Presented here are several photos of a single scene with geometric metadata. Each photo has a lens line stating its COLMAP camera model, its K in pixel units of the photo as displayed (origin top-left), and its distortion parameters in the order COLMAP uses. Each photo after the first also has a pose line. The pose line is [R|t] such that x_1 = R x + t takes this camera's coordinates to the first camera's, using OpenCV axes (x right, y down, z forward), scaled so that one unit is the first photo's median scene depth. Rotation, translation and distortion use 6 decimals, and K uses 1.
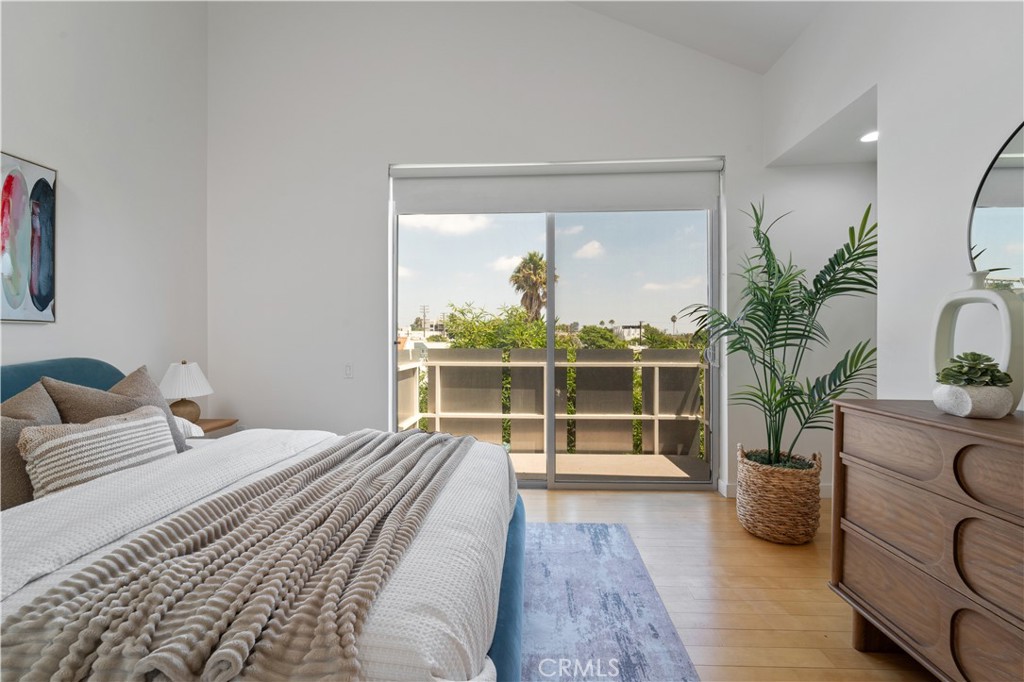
lens RADIAL K [[430.8, 0, 508.3], [0, 430.8, 330.4], [0, 0, 1]] dist [0.001105, -0.000274]
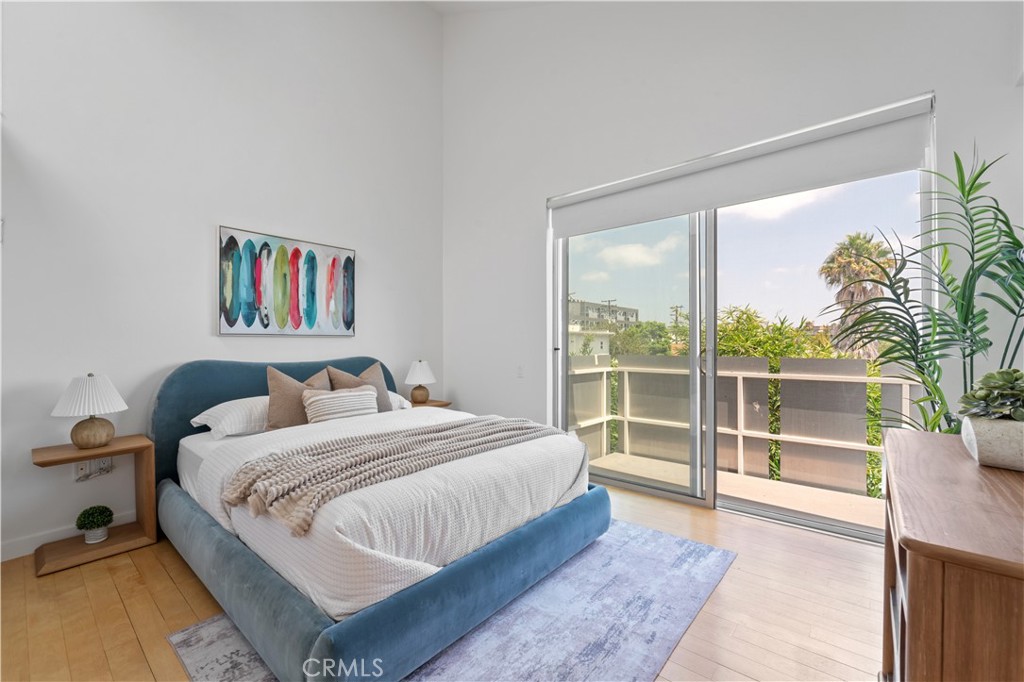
lens RADIAL K [[430.8, 0, 508.3], [0, 430.8, 330.4], [0, 0, 1]] dist [0.001105, -0.000274]
pose [[0.786769, -0.021670, -0.616867, 0.366936], [0.012487, 0.999738, -0.019194, -0.000636], [0.617121, 0.007399, 0.786833, 0.000681]]
